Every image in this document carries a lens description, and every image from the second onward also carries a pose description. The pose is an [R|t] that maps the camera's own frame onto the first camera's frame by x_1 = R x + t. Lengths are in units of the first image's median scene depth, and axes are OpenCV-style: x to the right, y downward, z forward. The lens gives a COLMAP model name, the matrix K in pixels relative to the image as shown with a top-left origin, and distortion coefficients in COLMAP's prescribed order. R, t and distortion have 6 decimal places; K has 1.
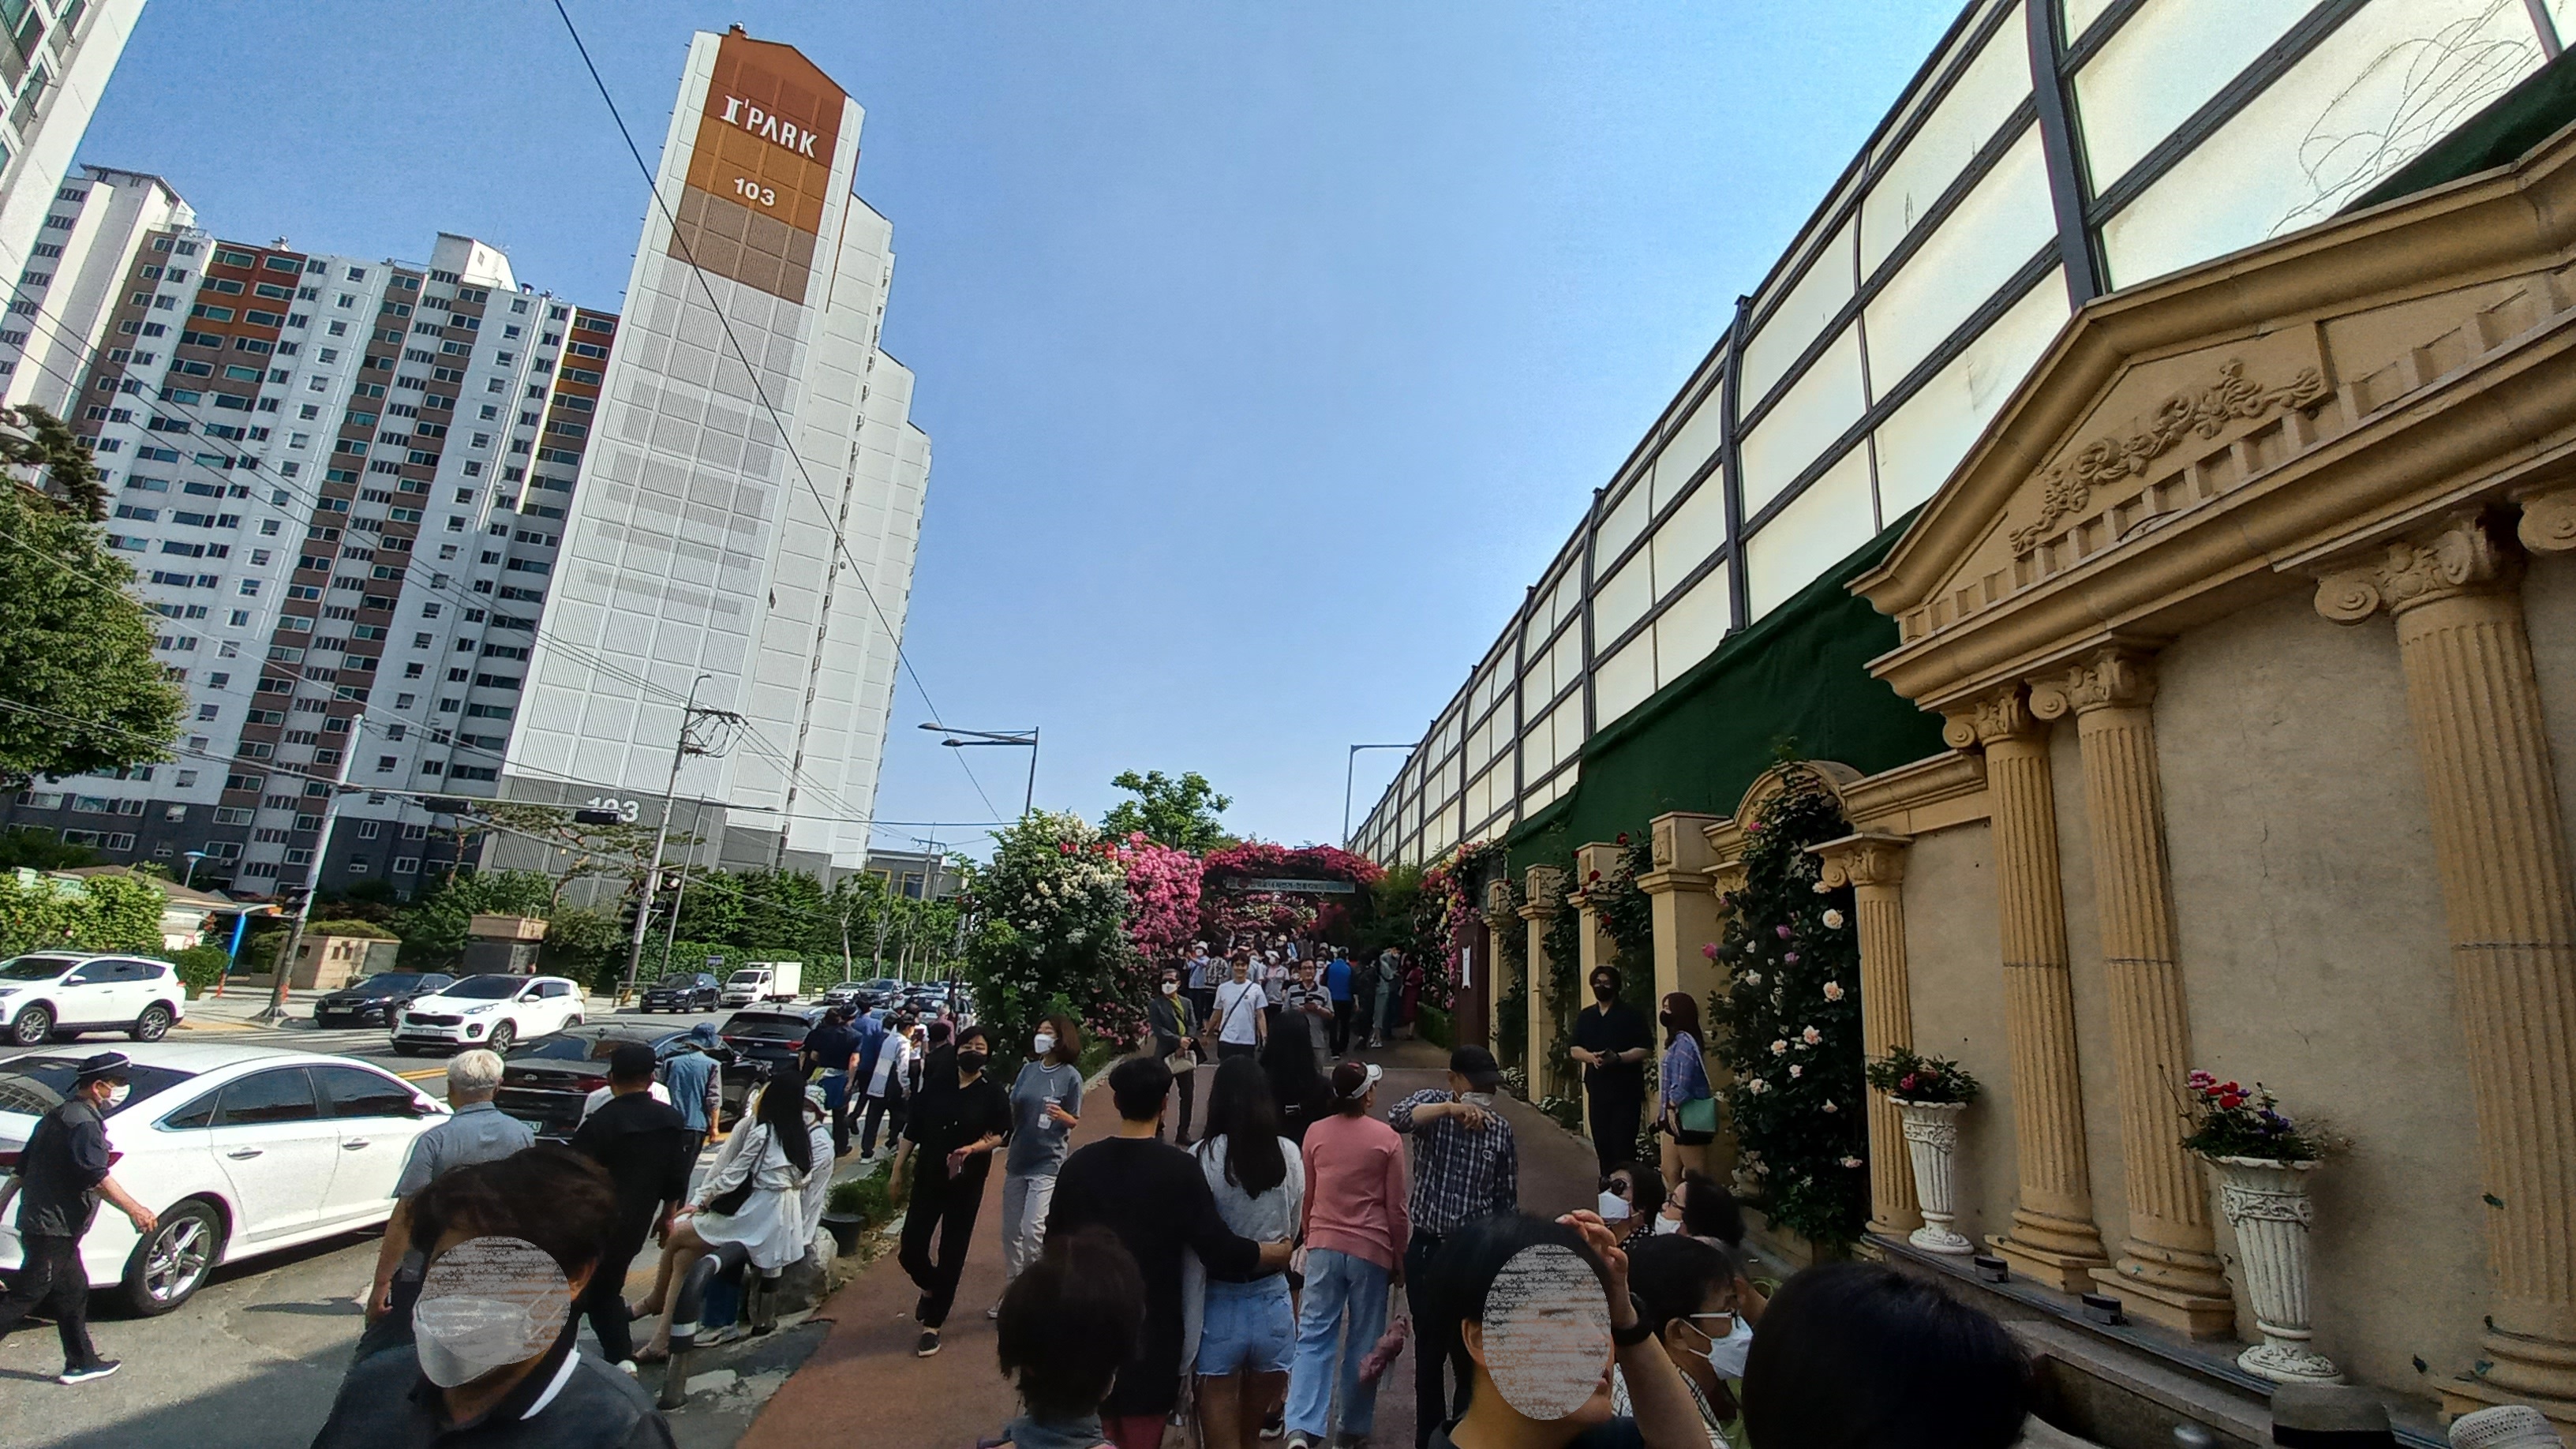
lens RADIAL K [[1037.9, 0, 1288.0], [0, 1037.9, 724.5], [0, 0, 1]] dist [-0.000014, -0.000020]
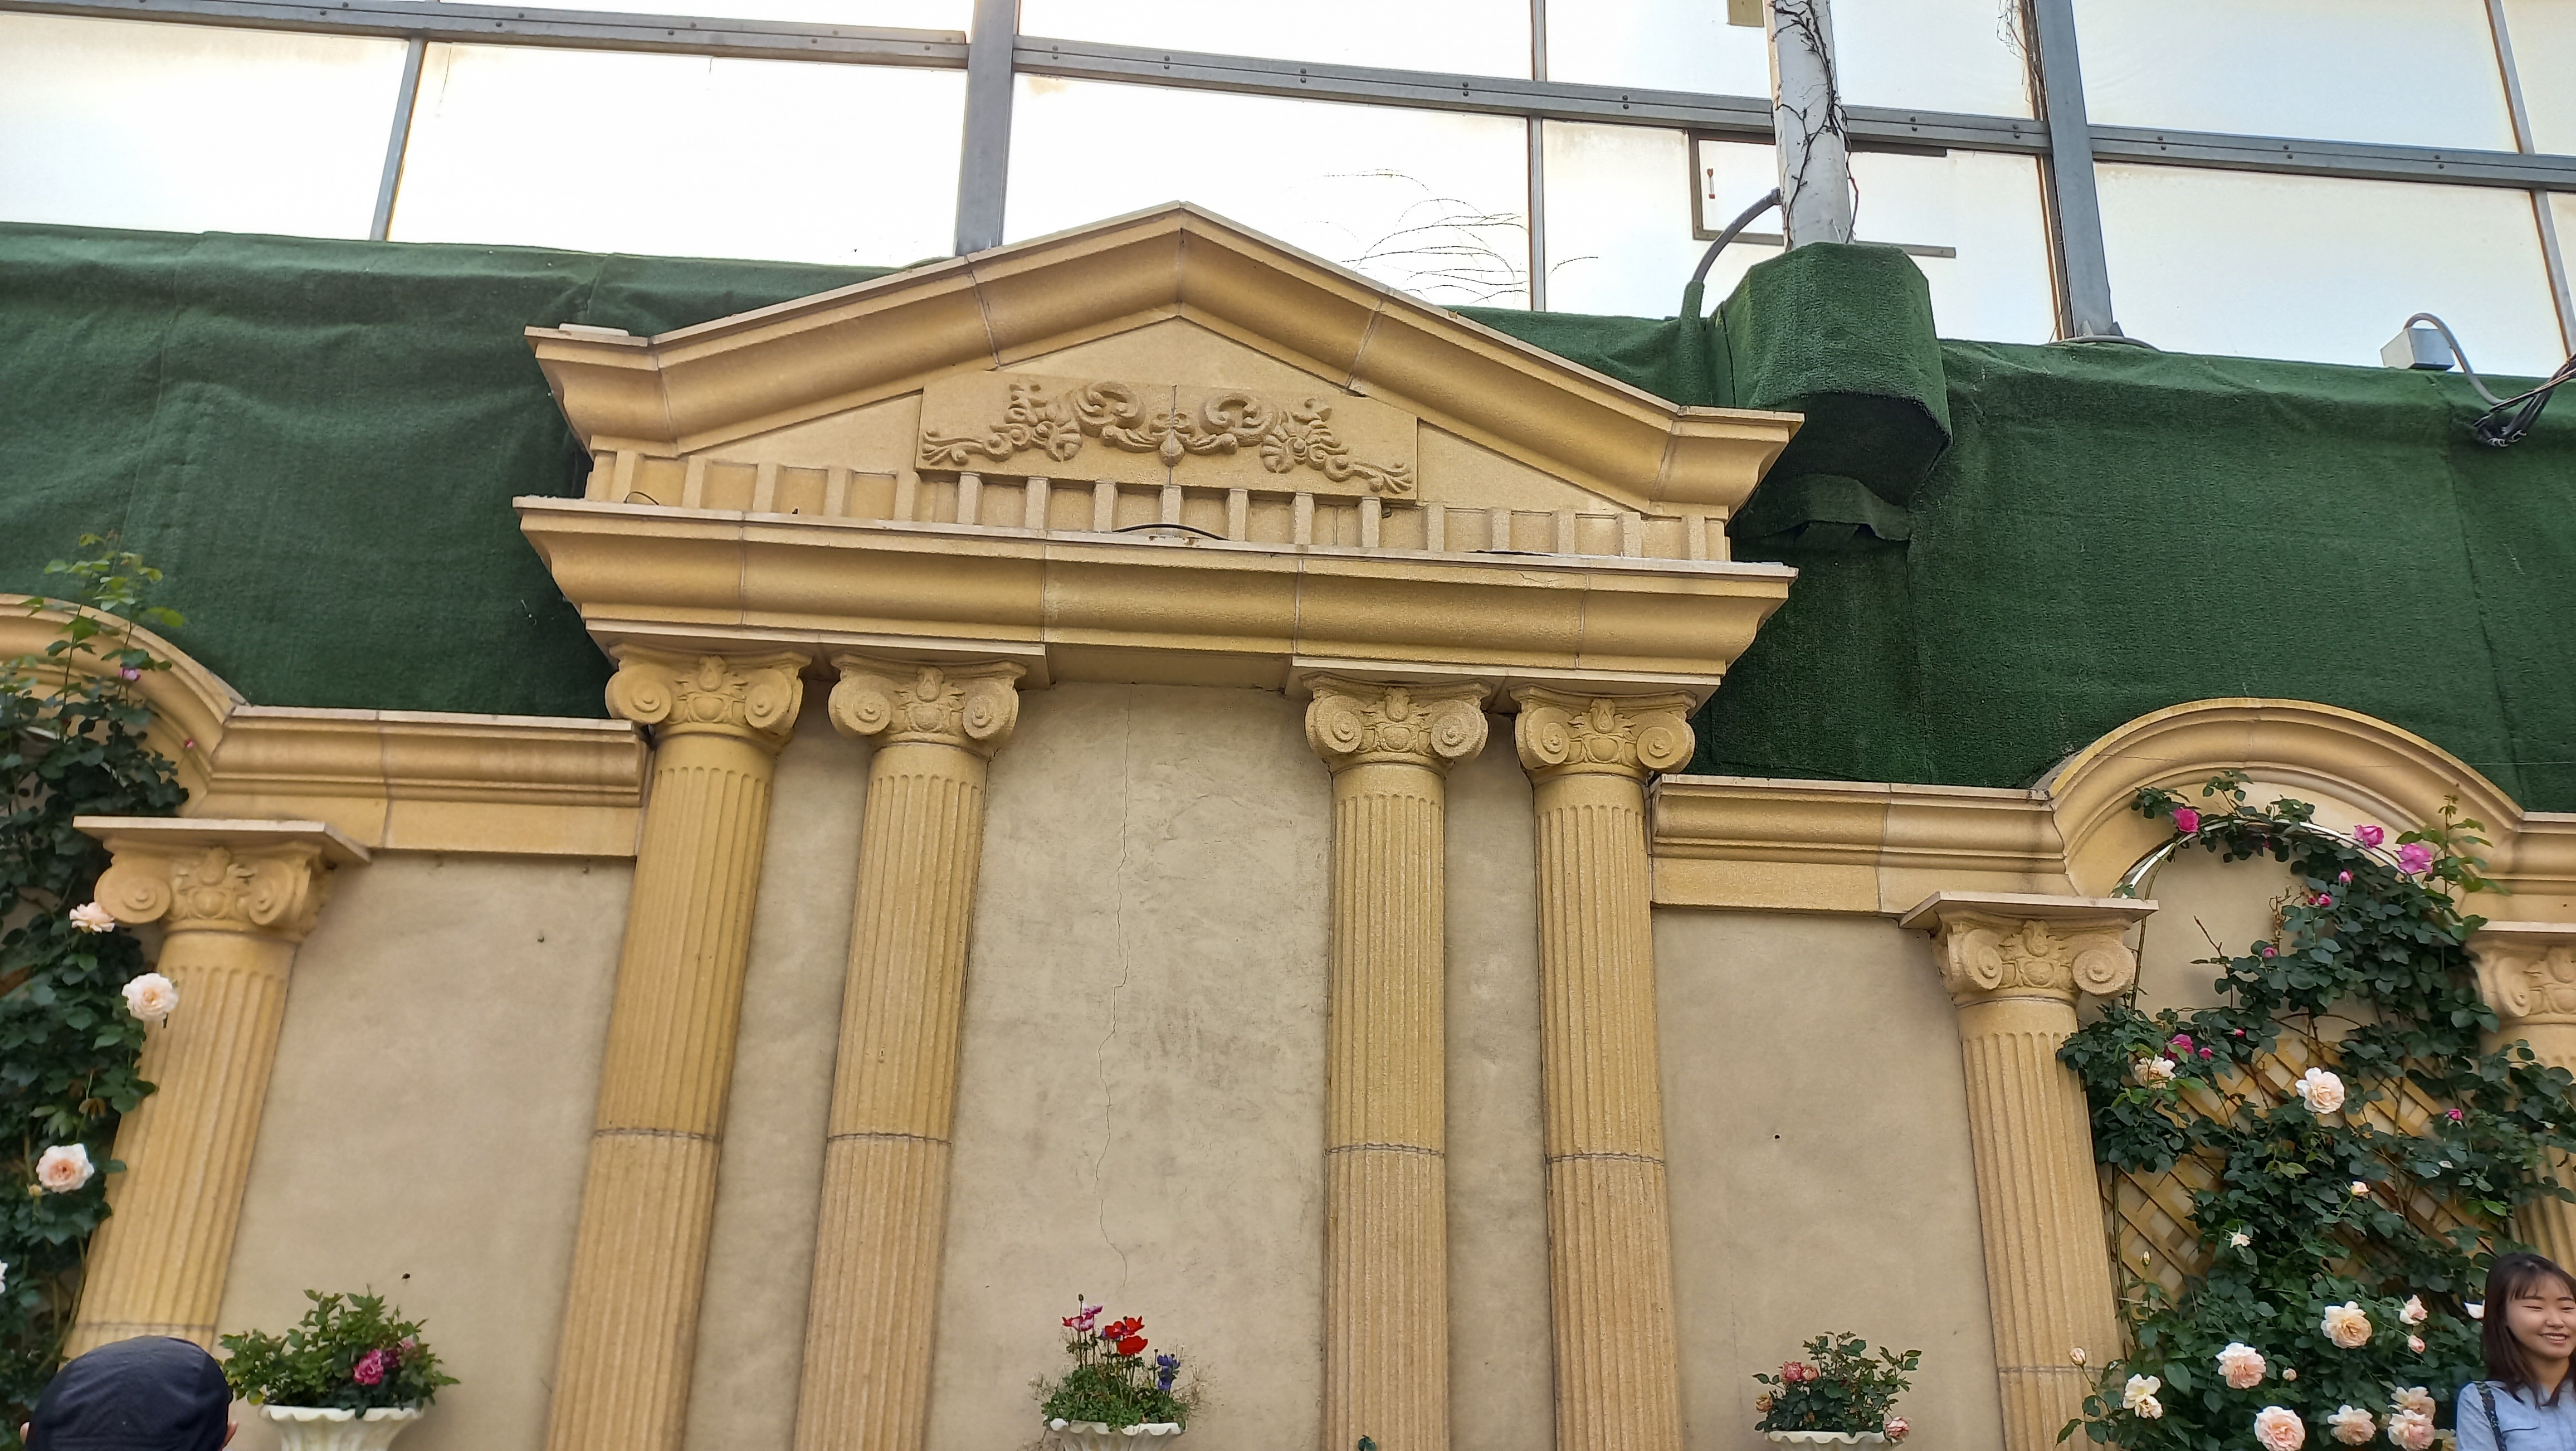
lens RADIAL K [[1722.6, 0, 1288.0], [0, 1722.6, 725.5], [0, 0, 1]] dist [0.020060, -0.000024]
pose [[-0.017152, 0.259205, 0.965670, -0.263576], [-0.269028, 0.928998, -0.254140, 0.196624], [-0.962979, -0.264152, 0.053799, 0.778202]]
